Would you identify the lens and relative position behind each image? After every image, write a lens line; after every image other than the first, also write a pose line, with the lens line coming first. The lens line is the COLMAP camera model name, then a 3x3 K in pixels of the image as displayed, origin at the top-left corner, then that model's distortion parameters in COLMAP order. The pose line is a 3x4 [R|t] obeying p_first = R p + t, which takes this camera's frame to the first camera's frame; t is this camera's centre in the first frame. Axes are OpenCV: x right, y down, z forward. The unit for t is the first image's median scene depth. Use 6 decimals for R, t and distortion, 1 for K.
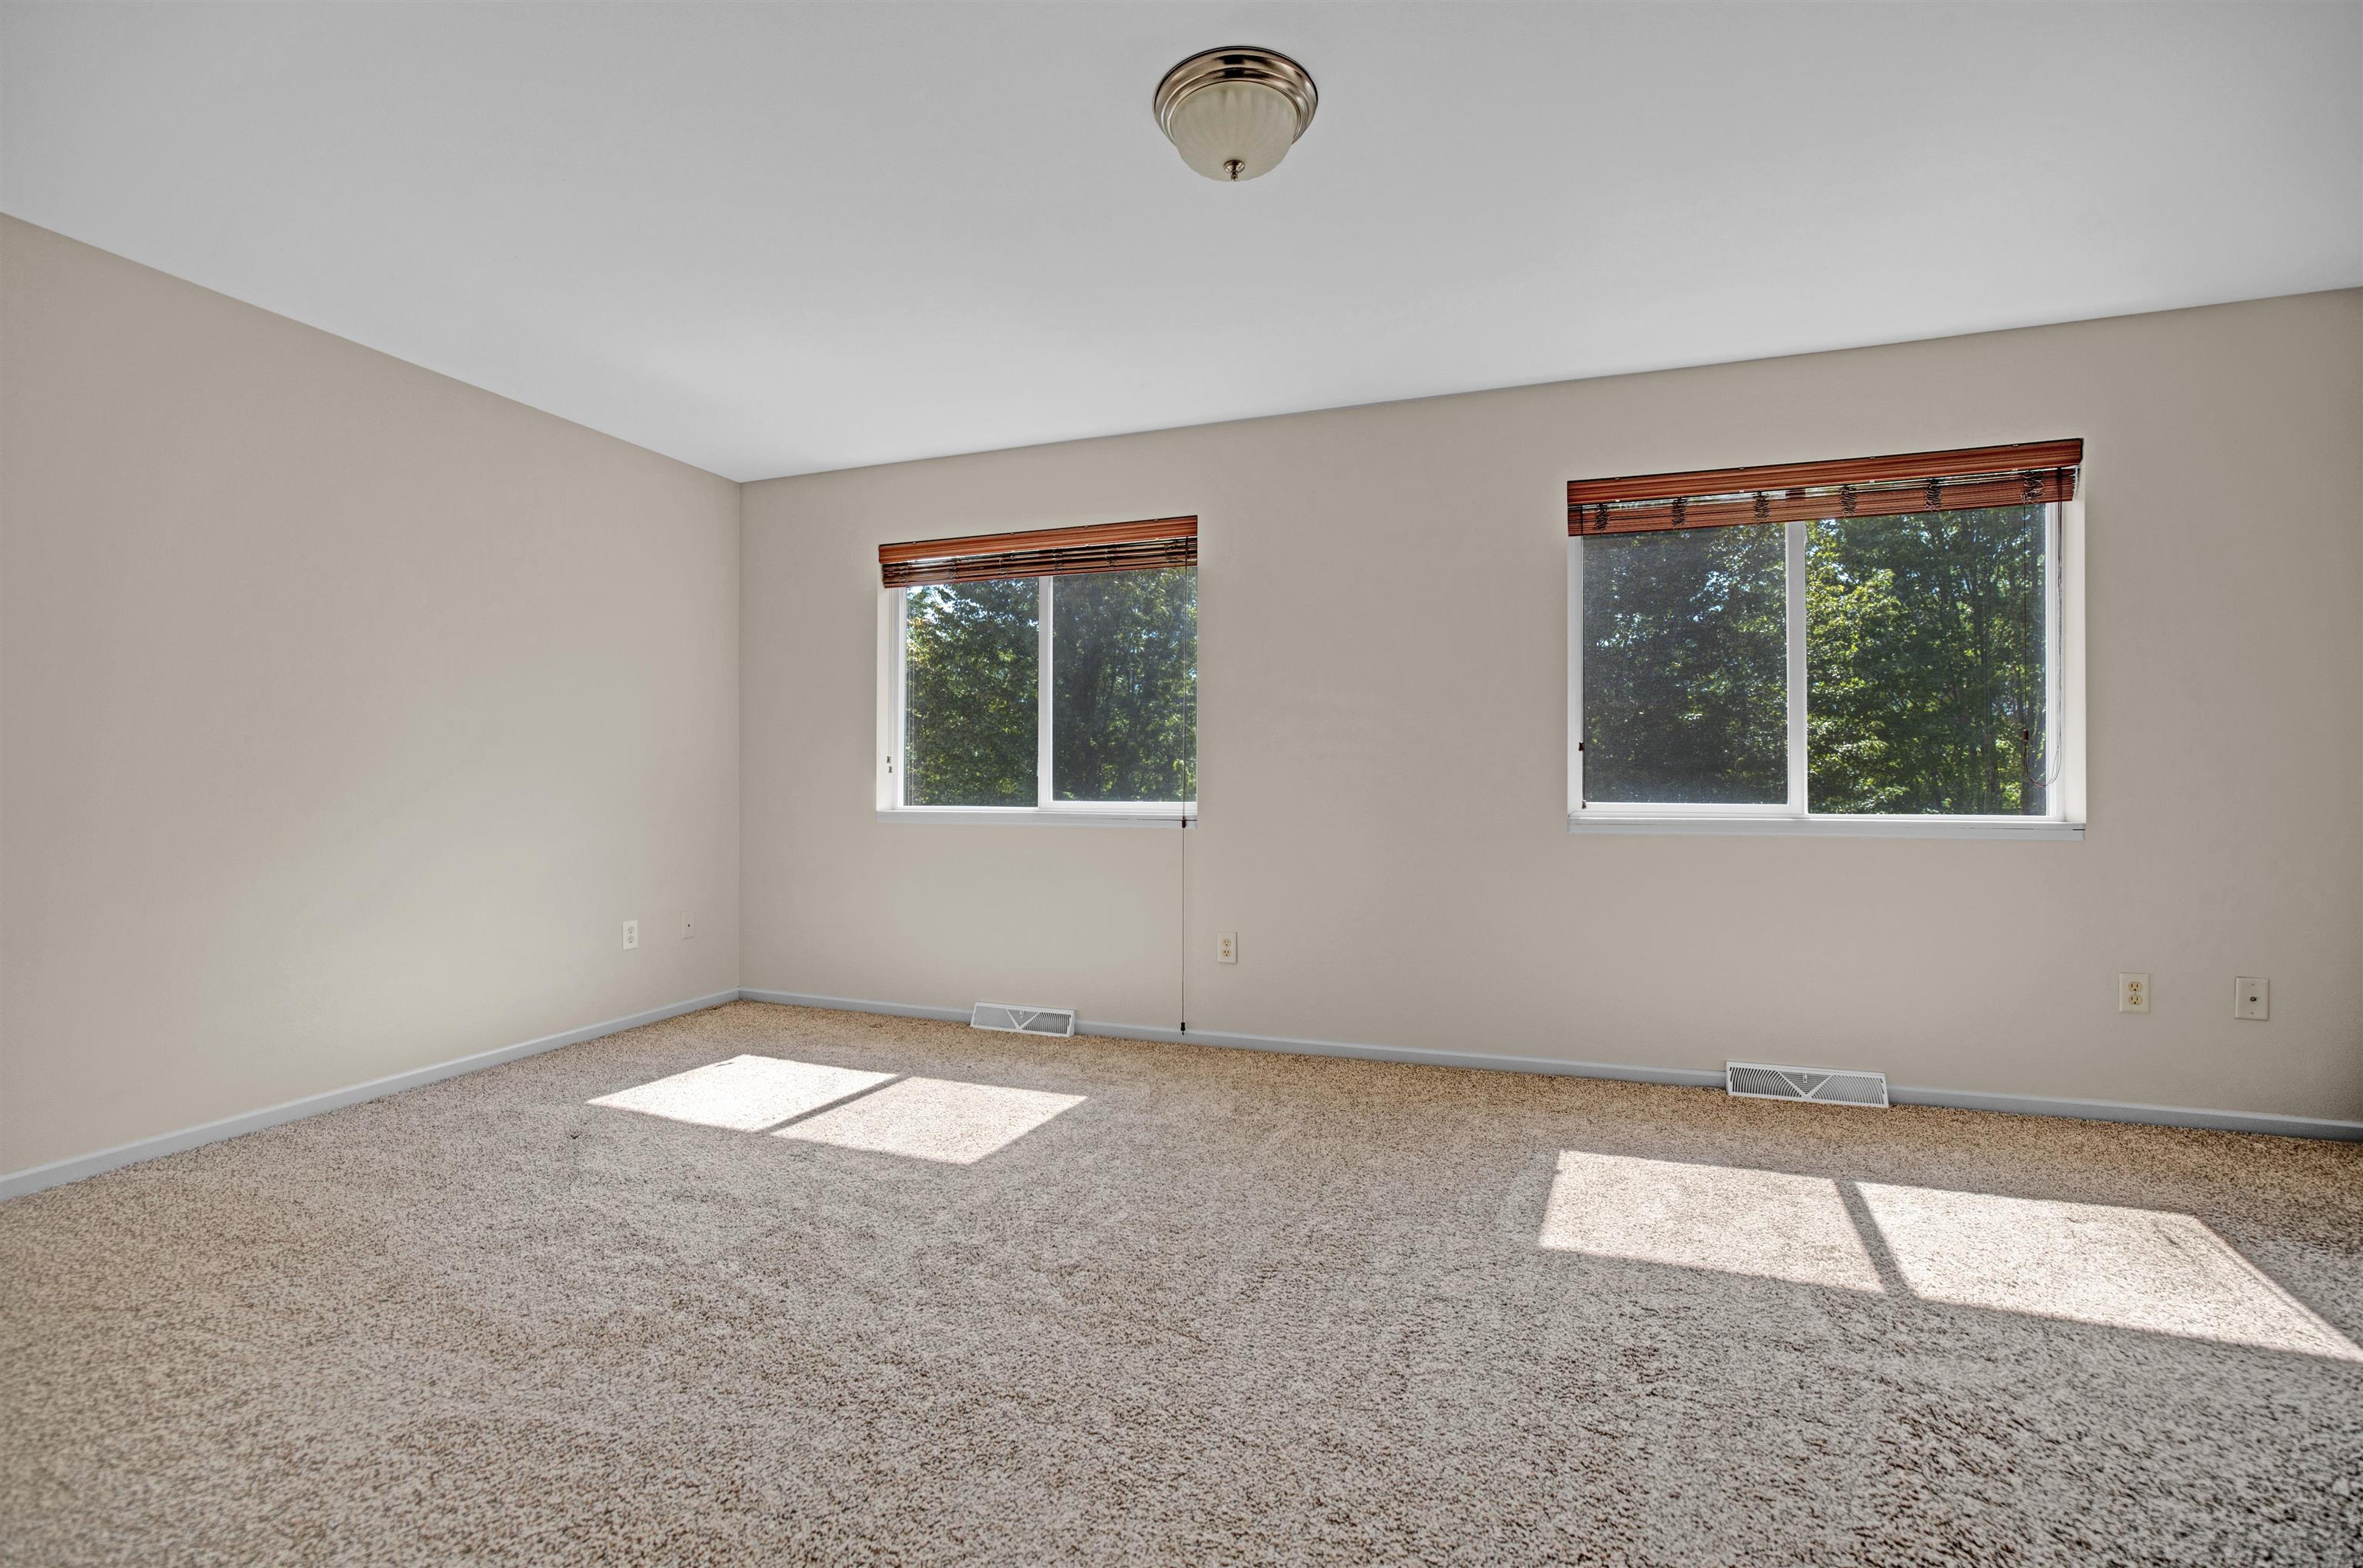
lens RADIAL K [[1019.6, 0, 1174.6], [0, 1019.6, 798.7], [0, 0, 1]] dist [-0.048722, 0.019340]
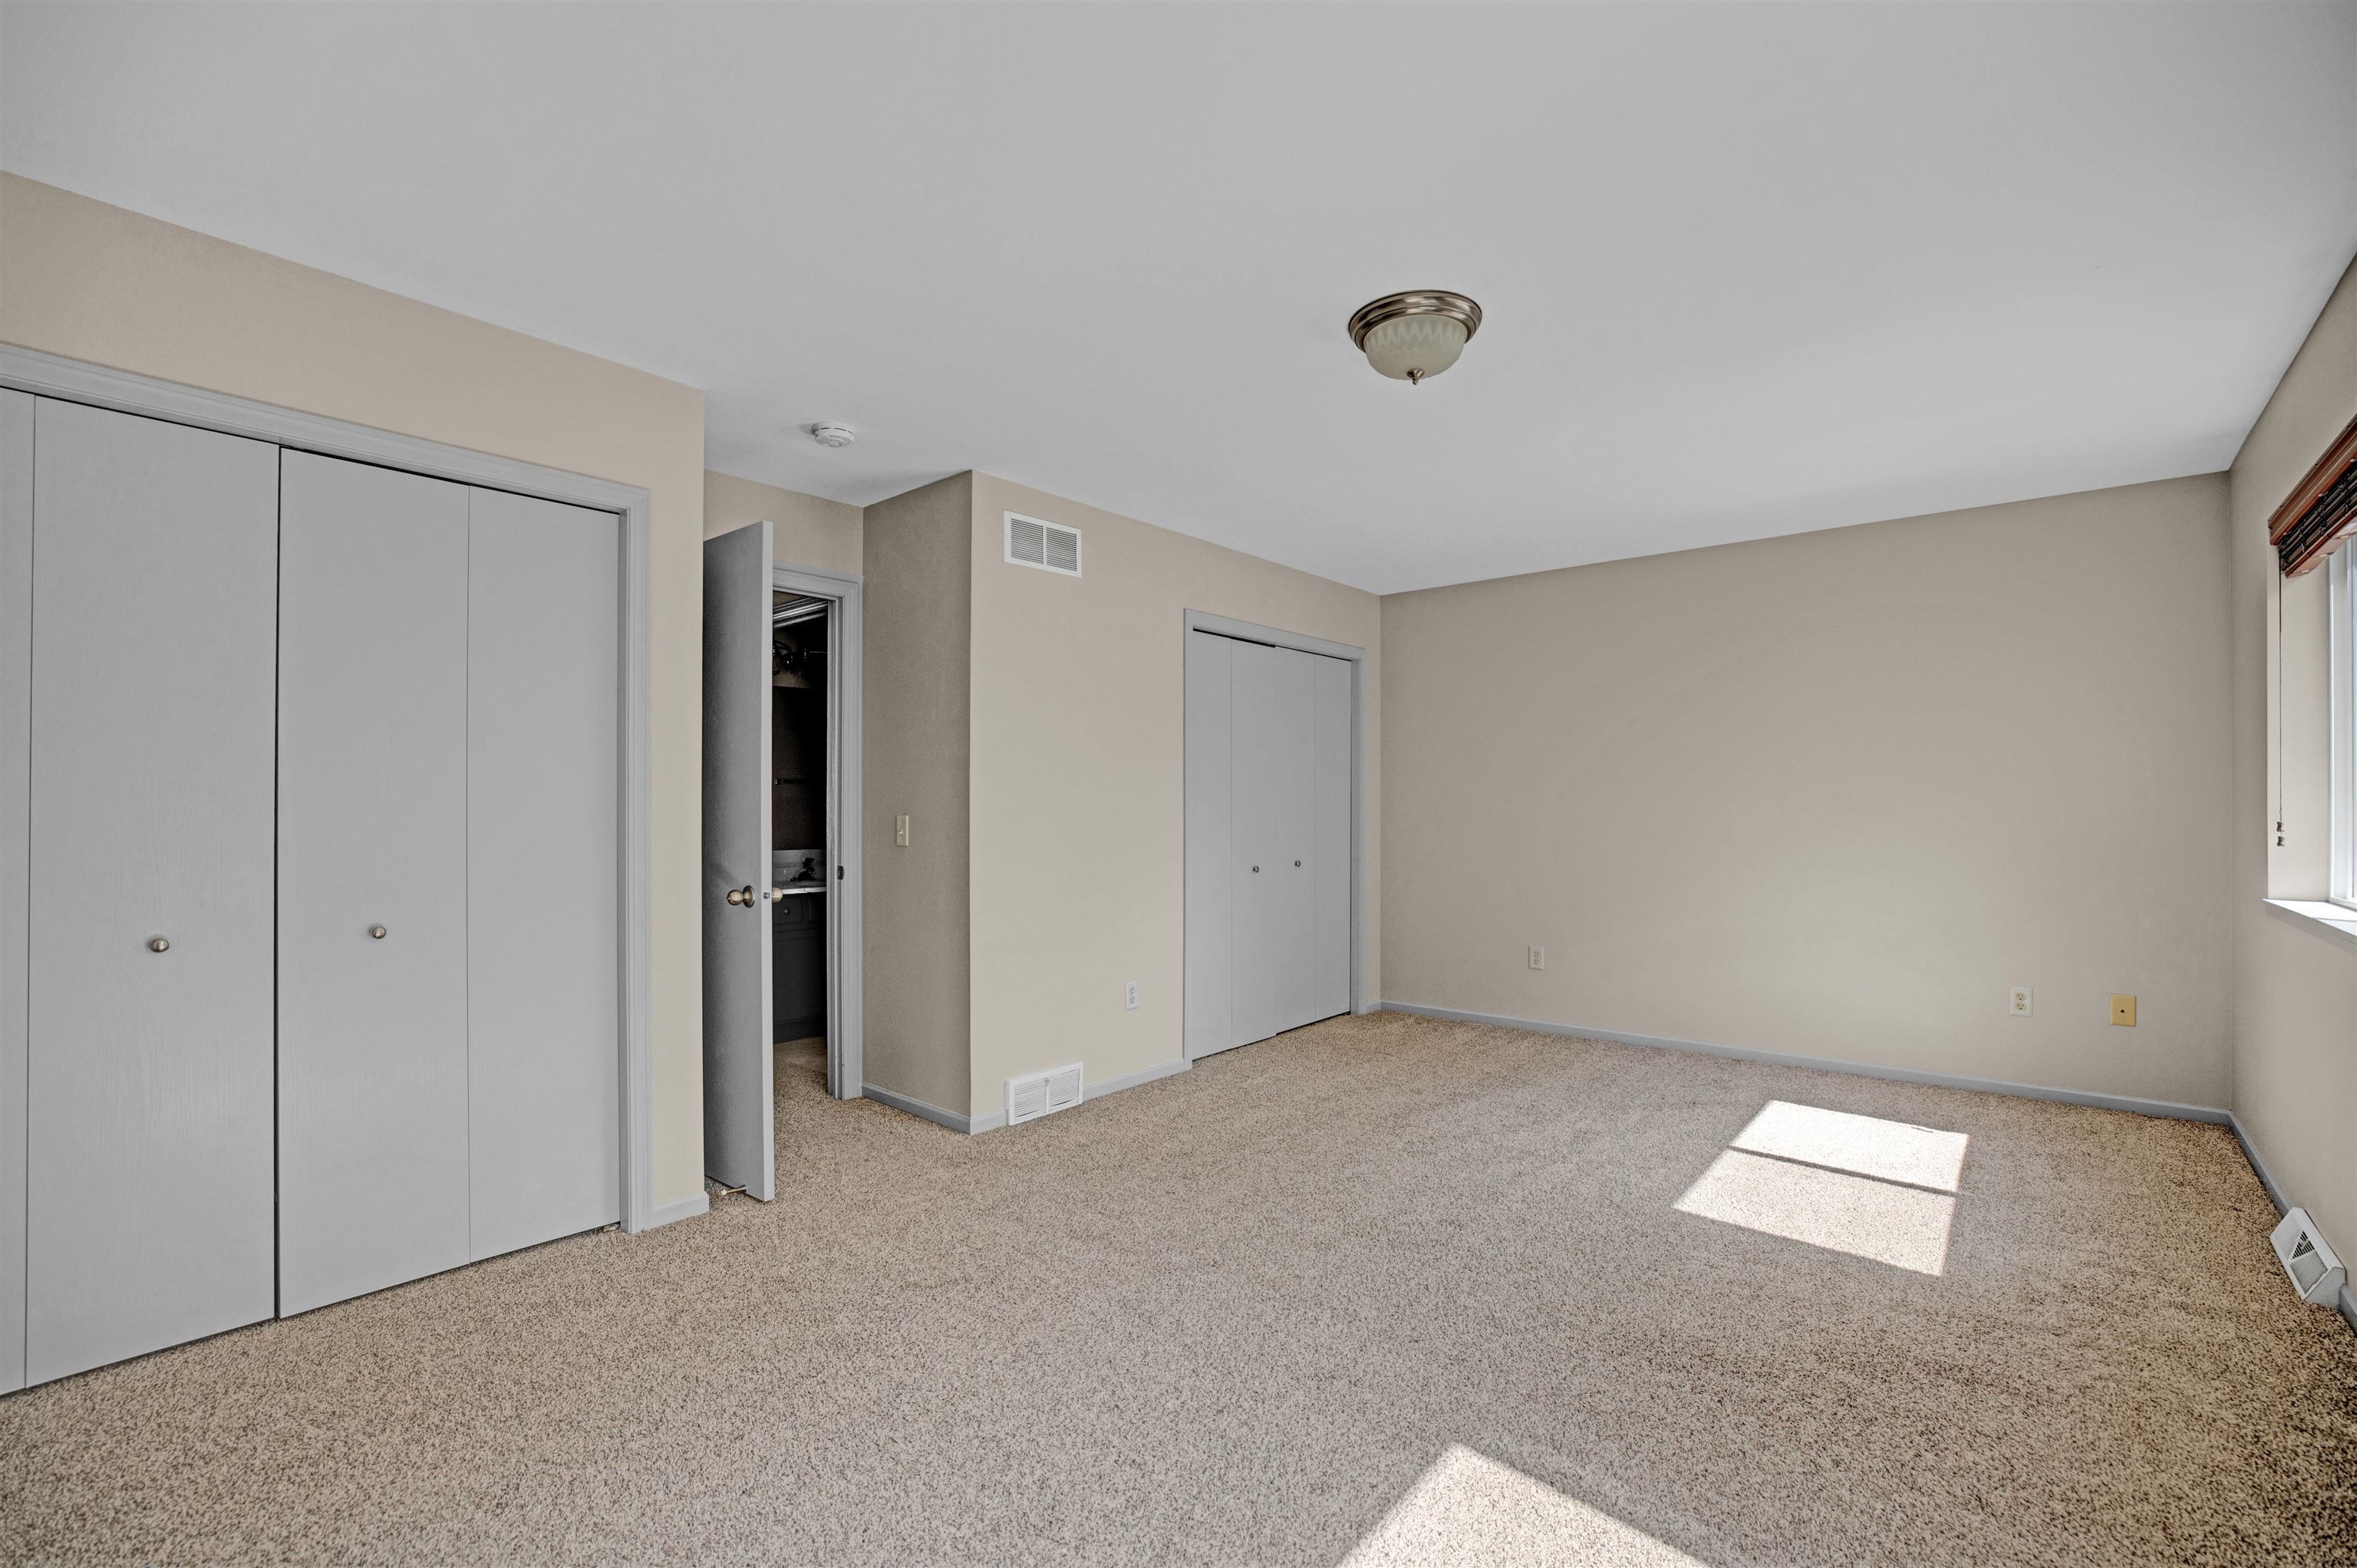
lens RADIAL K [[1017.1, 0, 1171.6], [0, 1017.1, 798.6], [0, 0, 1]] dist [-0.048722, 0.019340]
pose [[-0.334796, -0.005029, -0.942277, 0.953299], [-0.022585, 0.999741, 0.002689, -0.065980], [0.942020, 0.022182, -0.334823, 0.812507]]
